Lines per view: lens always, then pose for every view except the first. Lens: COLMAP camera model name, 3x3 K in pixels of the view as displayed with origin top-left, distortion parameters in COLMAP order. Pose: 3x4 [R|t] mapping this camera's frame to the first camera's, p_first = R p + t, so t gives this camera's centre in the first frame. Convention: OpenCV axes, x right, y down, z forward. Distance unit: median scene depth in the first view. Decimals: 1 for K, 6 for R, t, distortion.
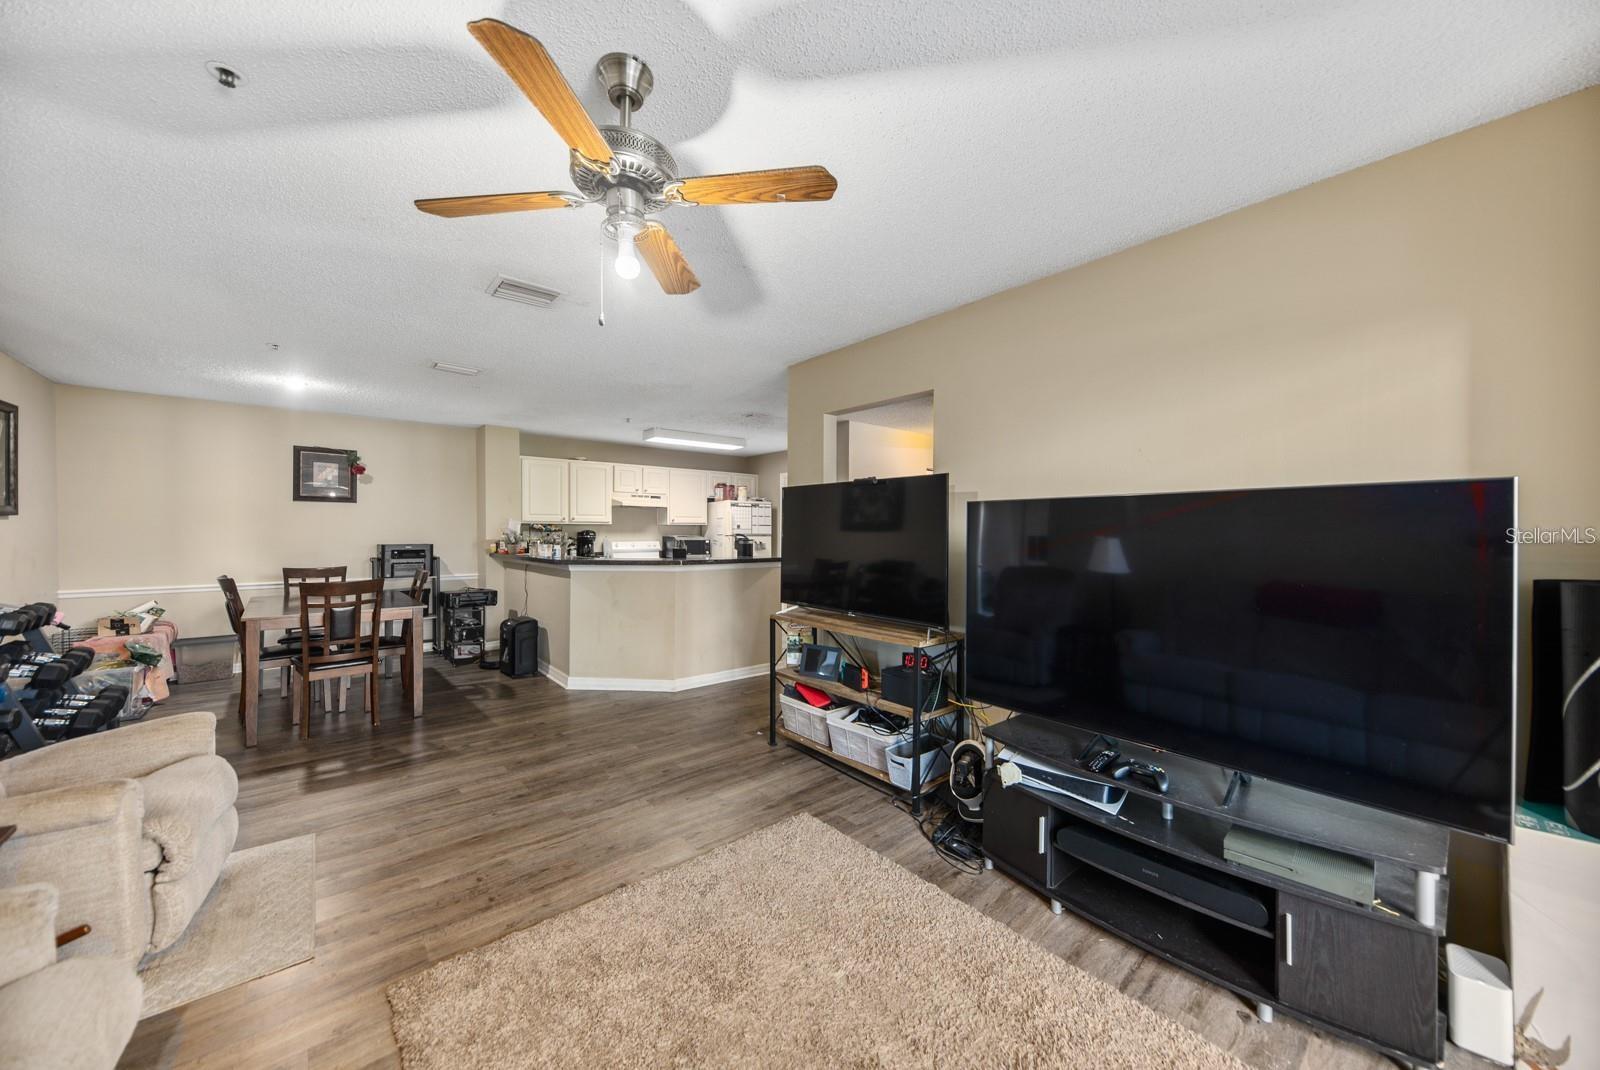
lens RADIAL K [[564.9, 0, 807.8], [0, 564.9, 535.8], [0, 0, 1]] dist [0.004679, -0.002284]
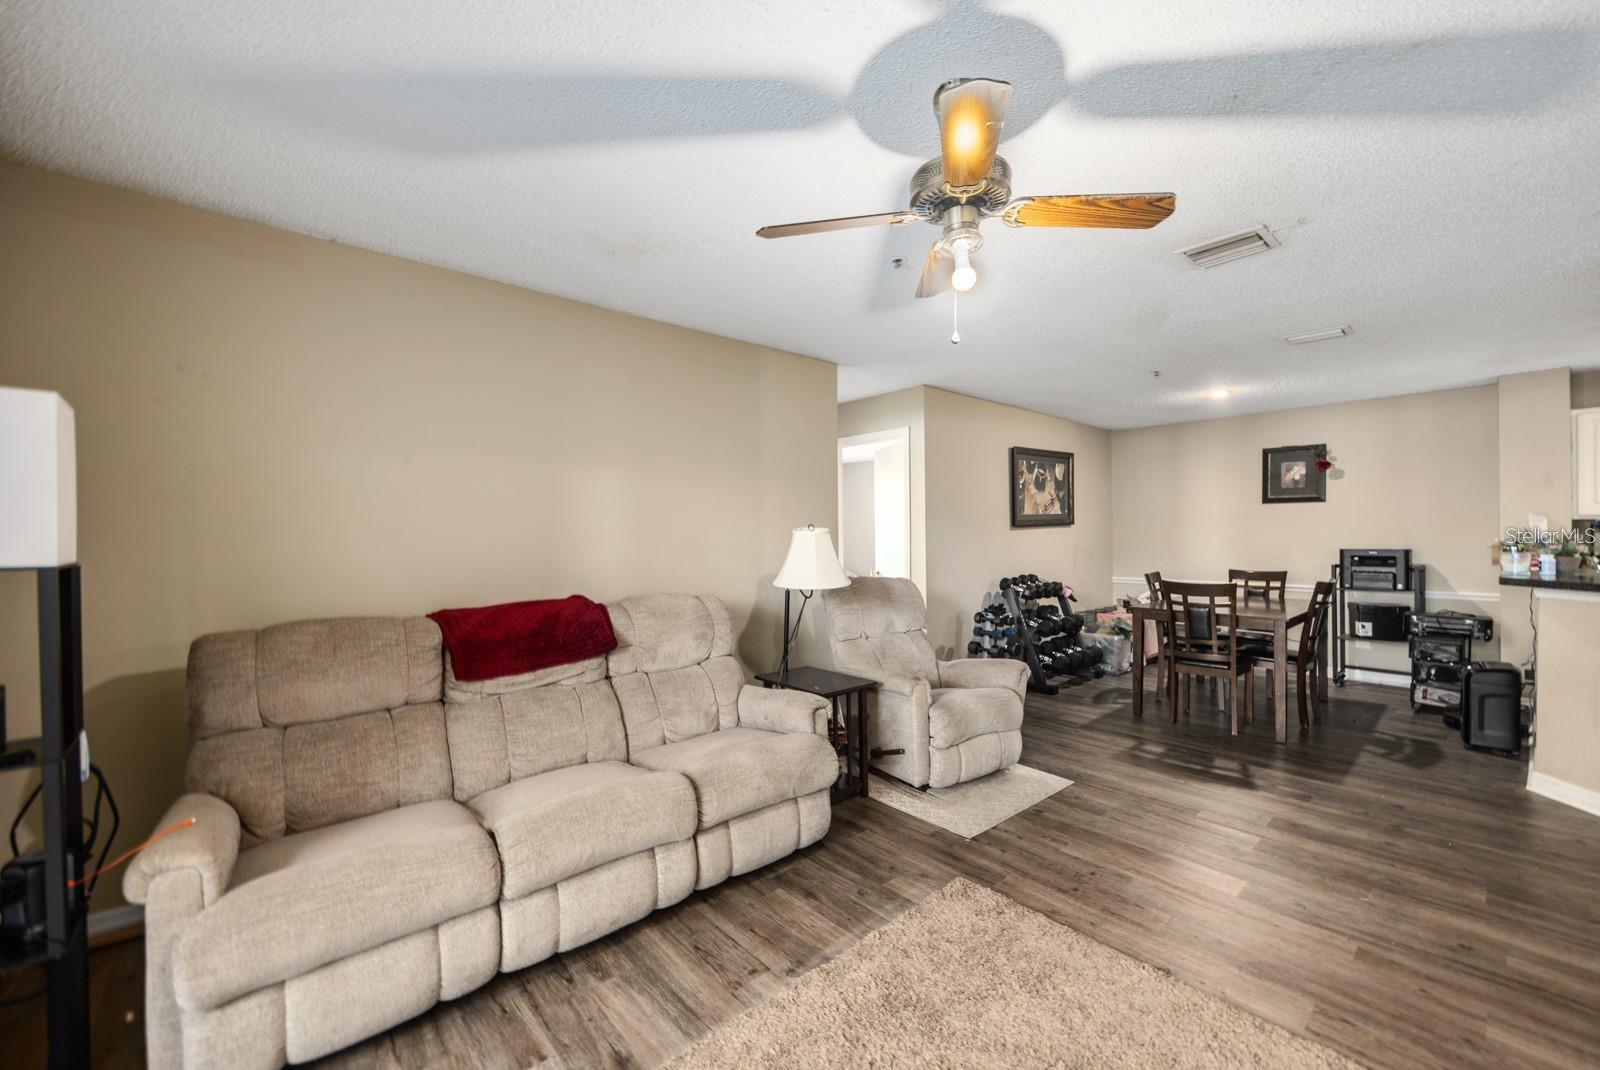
lens RADIAL K [[635.4, 0, 806.5], [0, 635.4, 541.2], [0, 0, 1]] dist [0.003451, -0.001666]
pose [[0.004851, 0.005032, -0.999976, 0.212157], [-0.001897, 0.999986, 0.005023, 0.000367], [0.999986, 0.001872, 0.004861, 0.178059]]
